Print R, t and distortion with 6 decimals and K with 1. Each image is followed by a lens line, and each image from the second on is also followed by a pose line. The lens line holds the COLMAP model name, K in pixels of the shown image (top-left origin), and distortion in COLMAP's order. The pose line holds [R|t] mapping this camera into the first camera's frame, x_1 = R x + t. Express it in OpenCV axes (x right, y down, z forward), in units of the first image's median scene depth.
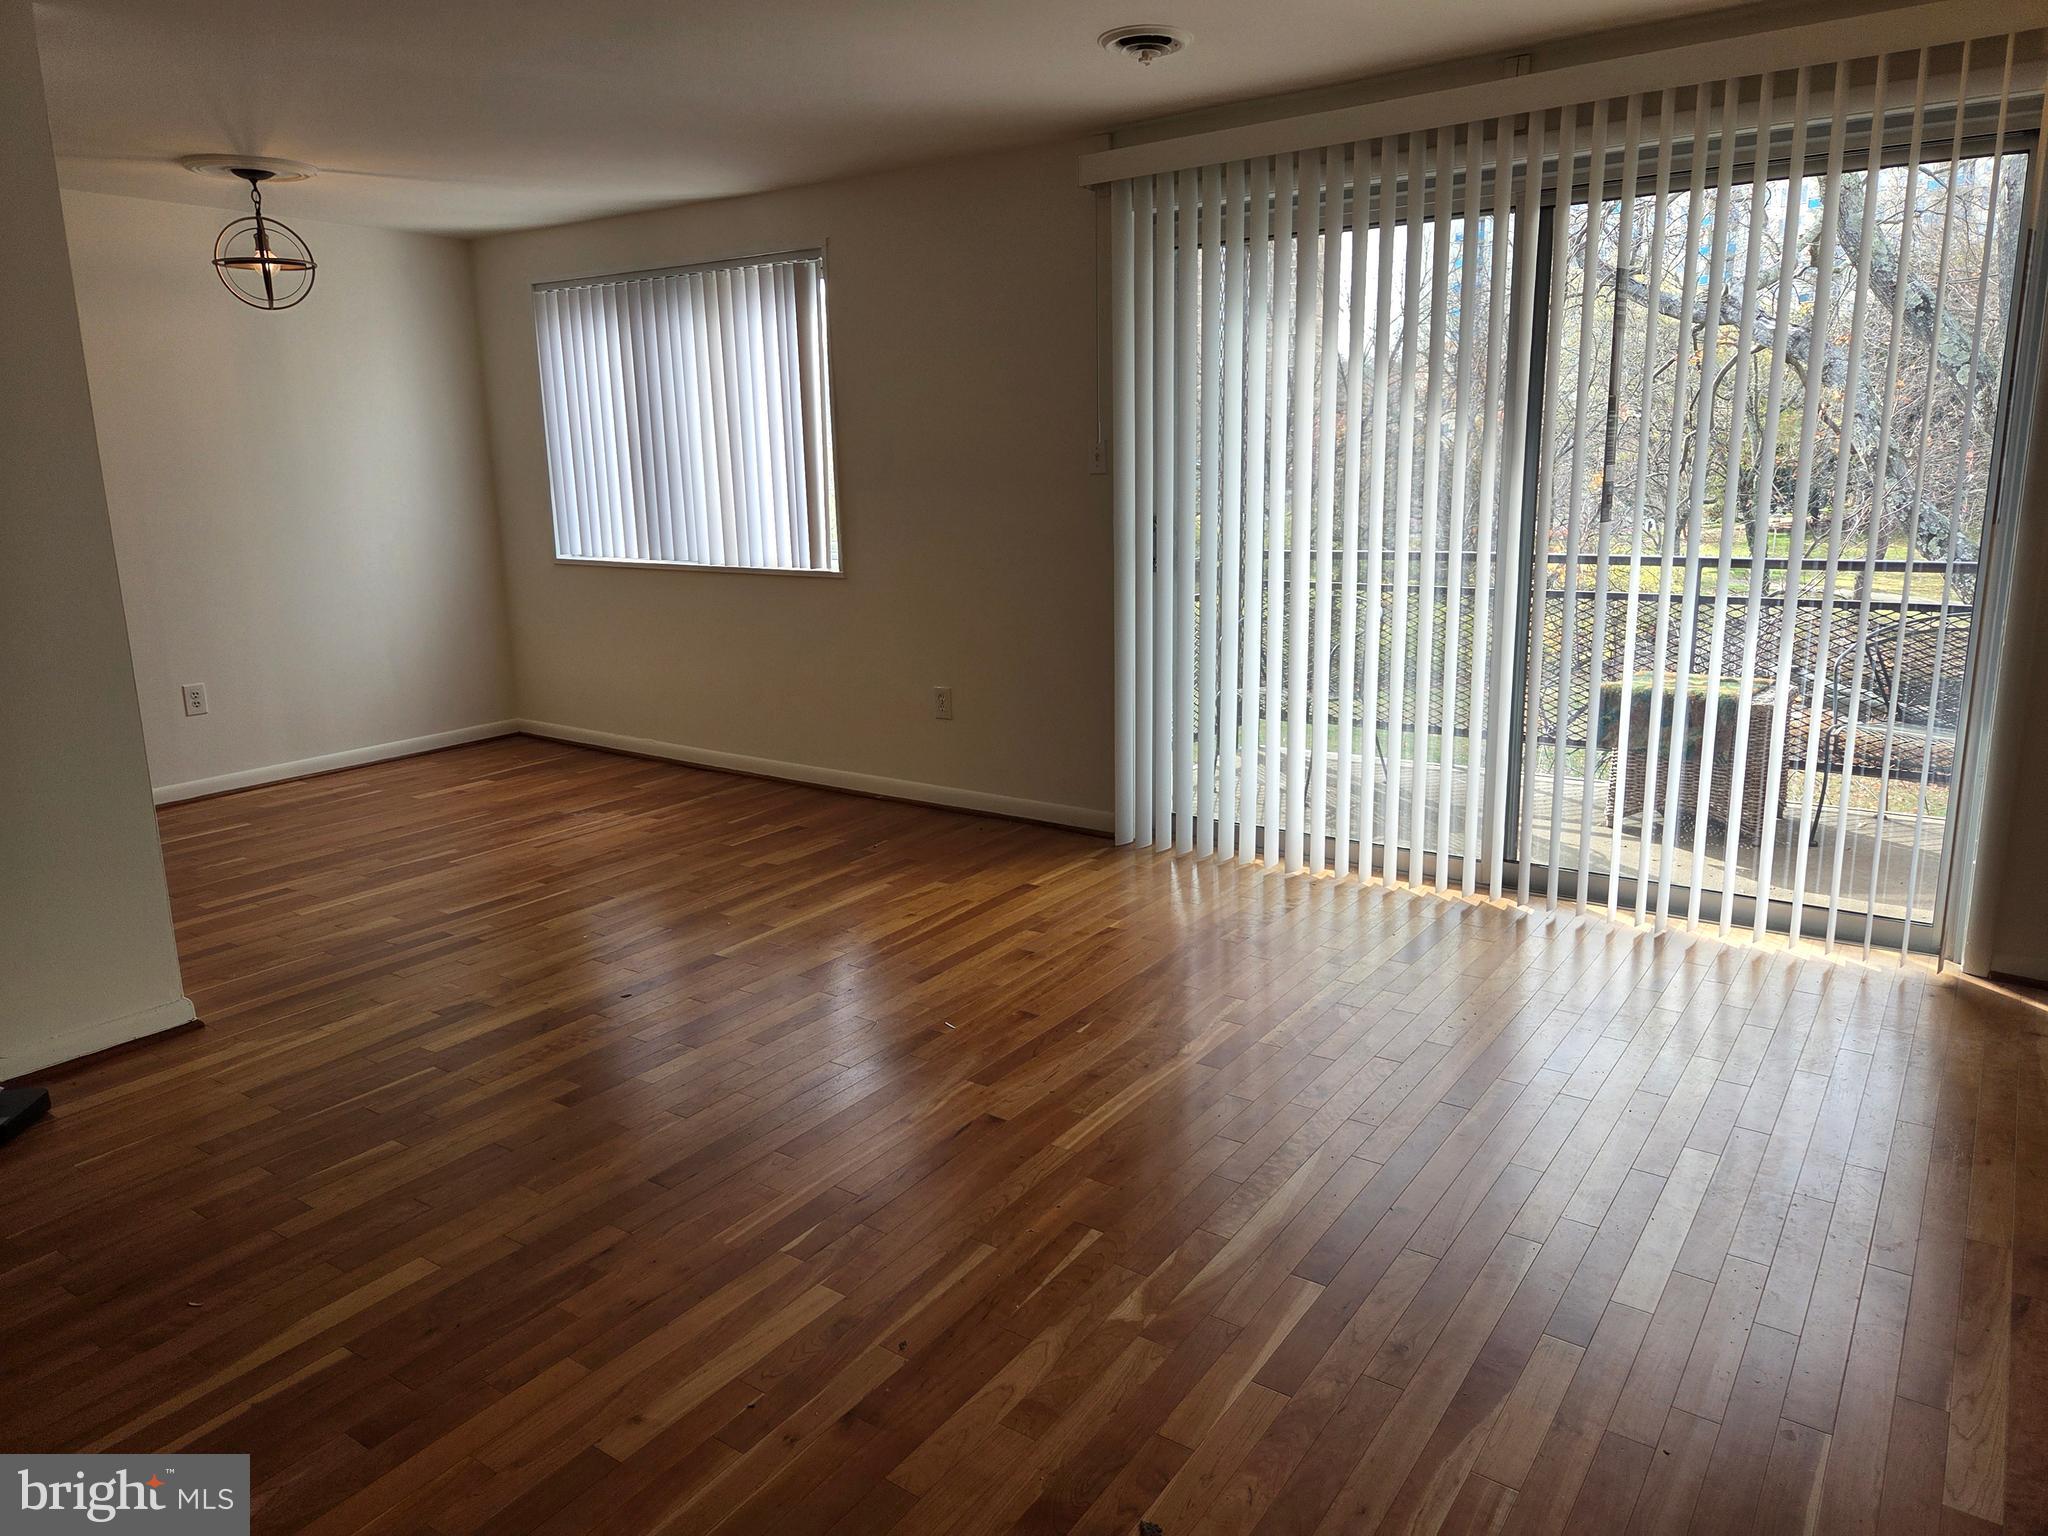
lens RADIAL K [[1363.5, 0, 1024.0], [0, 1363.5, 768.0], [0, 0, 1]] dist [0.049661, -0.066790]
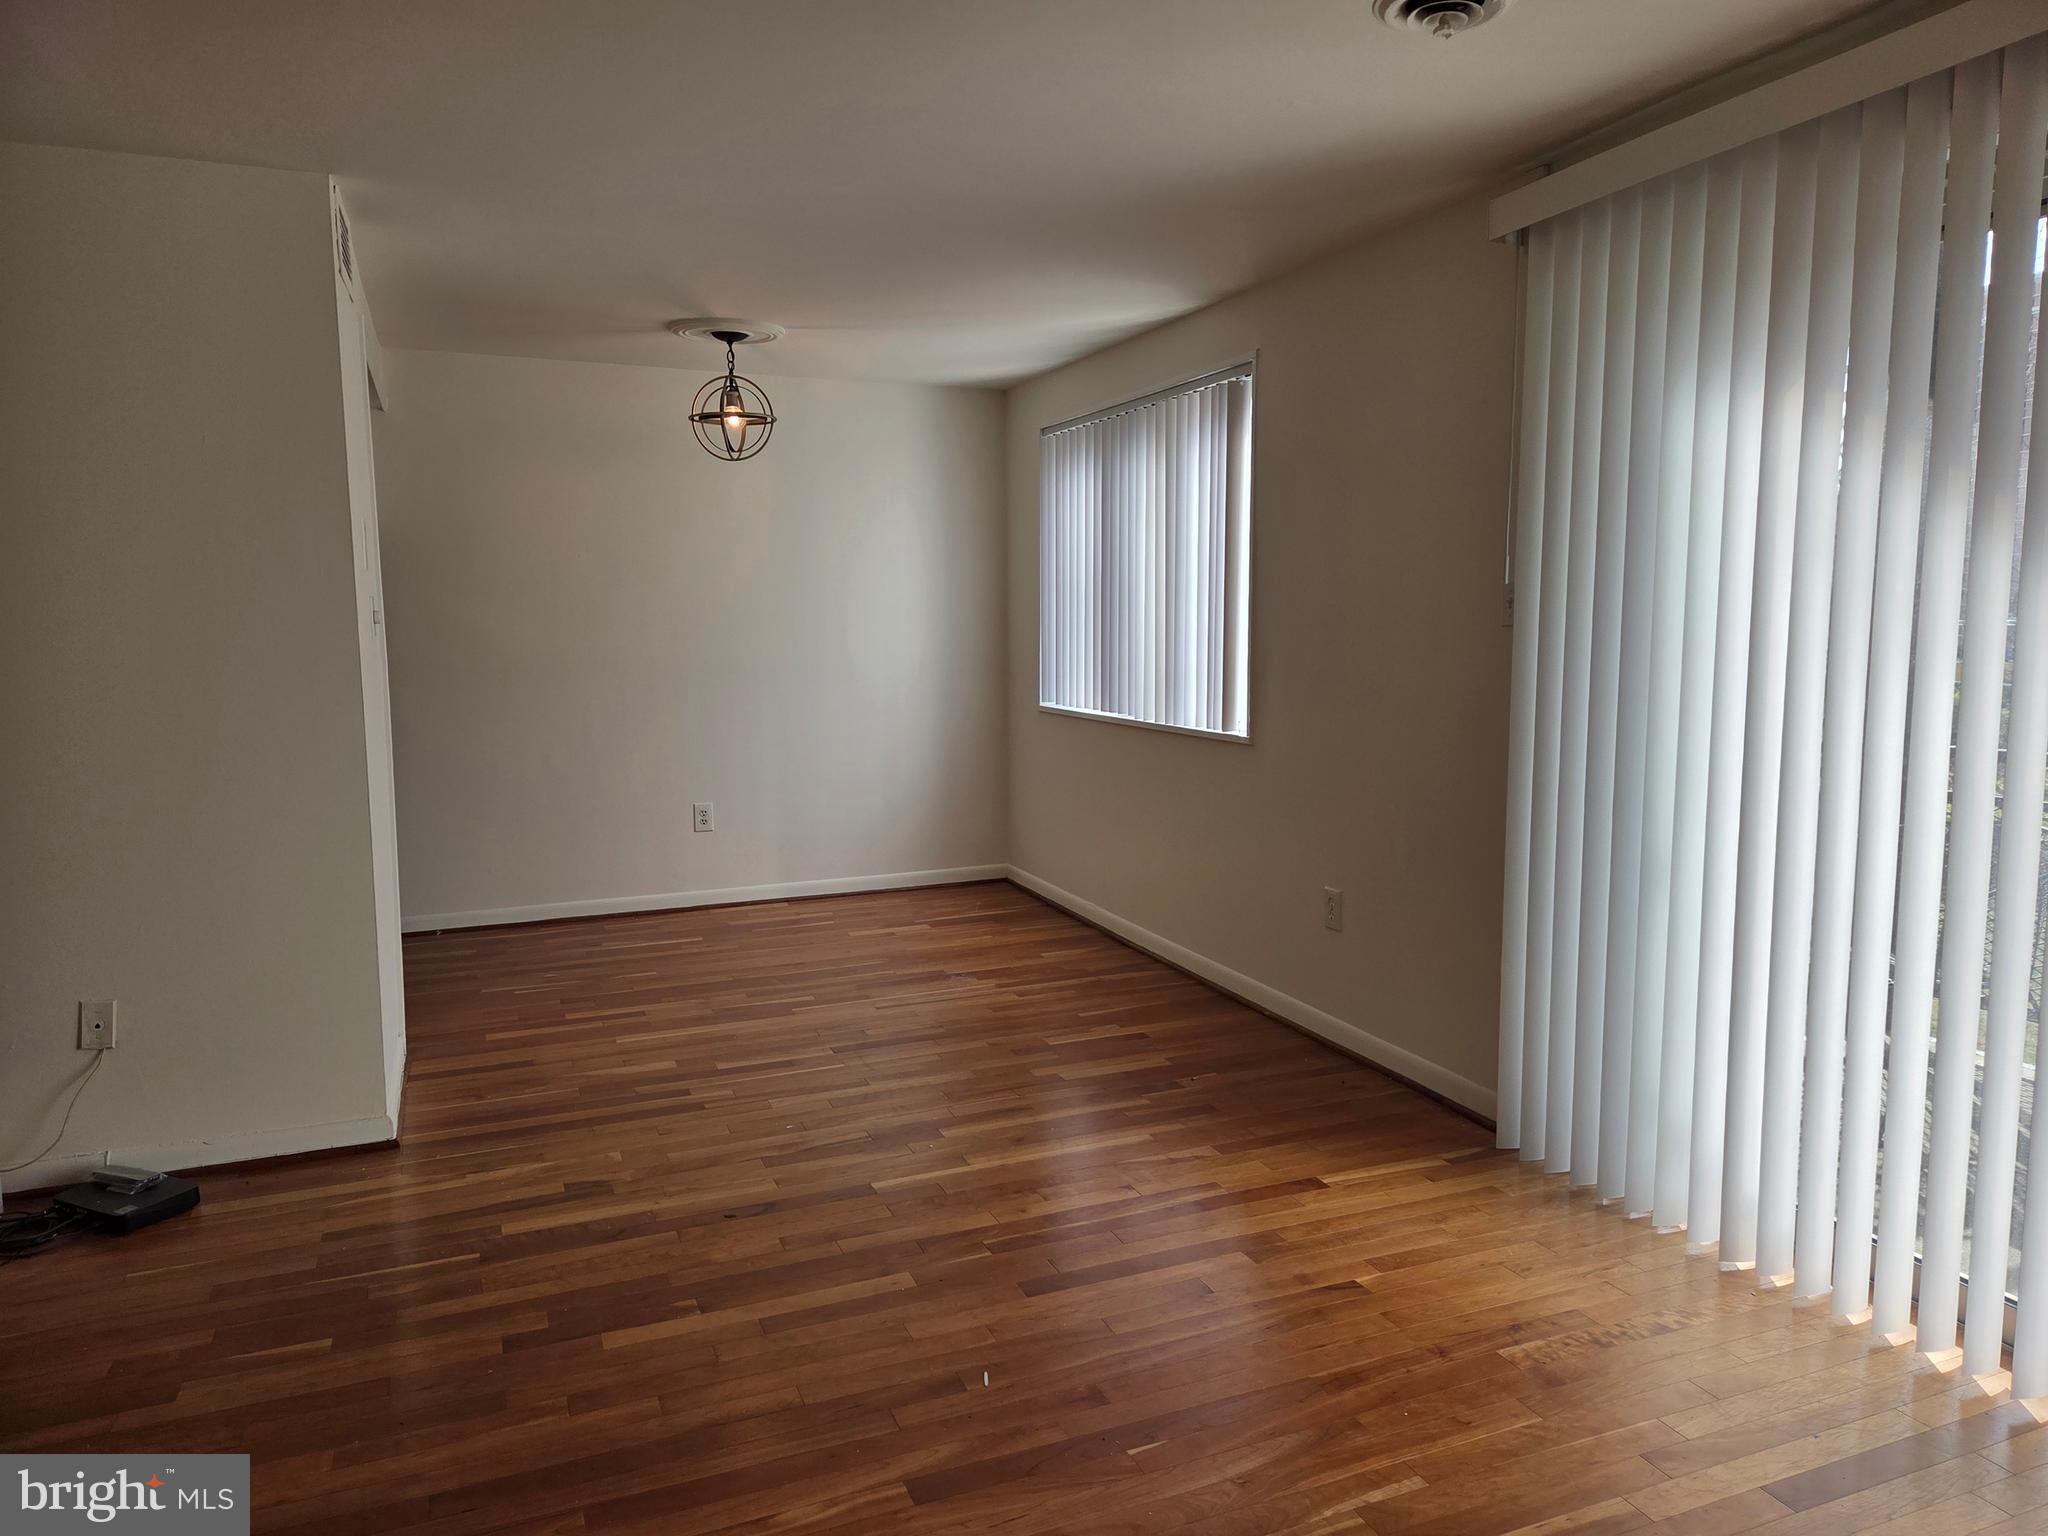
lens RADIAL K [[1358.8, 0, 1027.5], [0, 1358.8, 786.3], [0, 0, 1]] dist [0.077496, -0.066561]
pose [[0.843496, 0.080926, -0.531004, 0.217682], [-0.129657, 0.990028, -0.055078, -0.055282], [0.521252, 0.115307, 0.845577, 0.248129]]
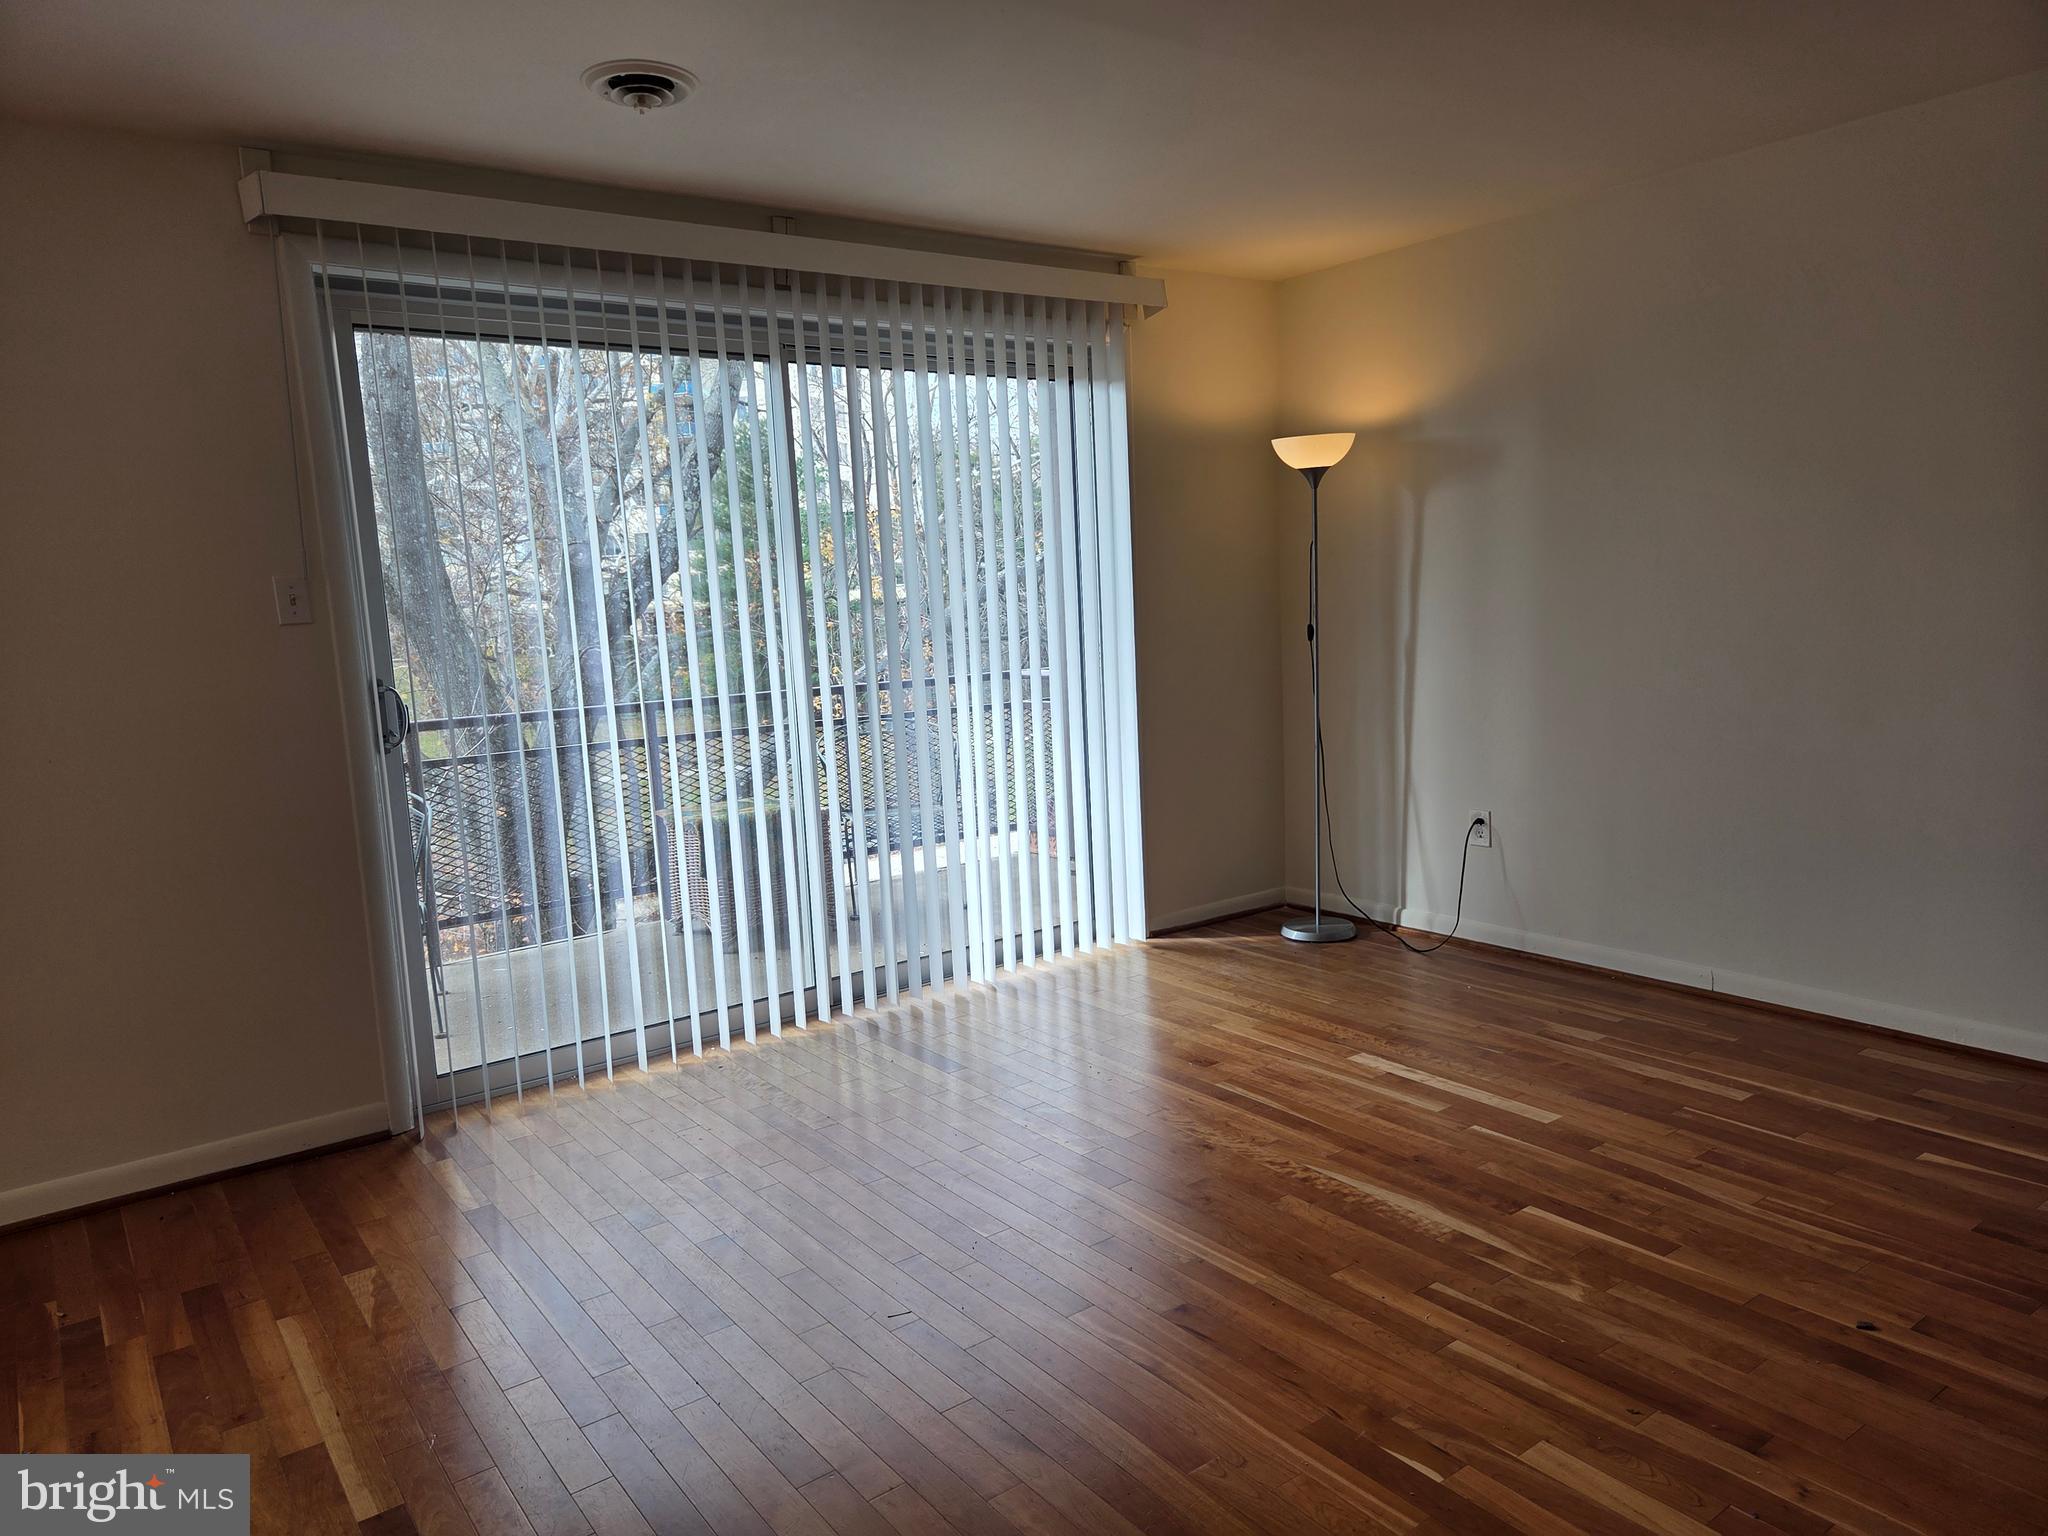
lens RADIAL K [[1361.5, 0, 1019.5], [0, 1361.5, 820.5], [0, 0, 1]] dist [0.104416, -0.070595]
pose [[0.311171, -0.151723, 0.938165, -0.477837], [0.249383, 0.965616, 0.073447, -0.076908], [-0.917050, 0.211108, 0.338309, 0.418314]]
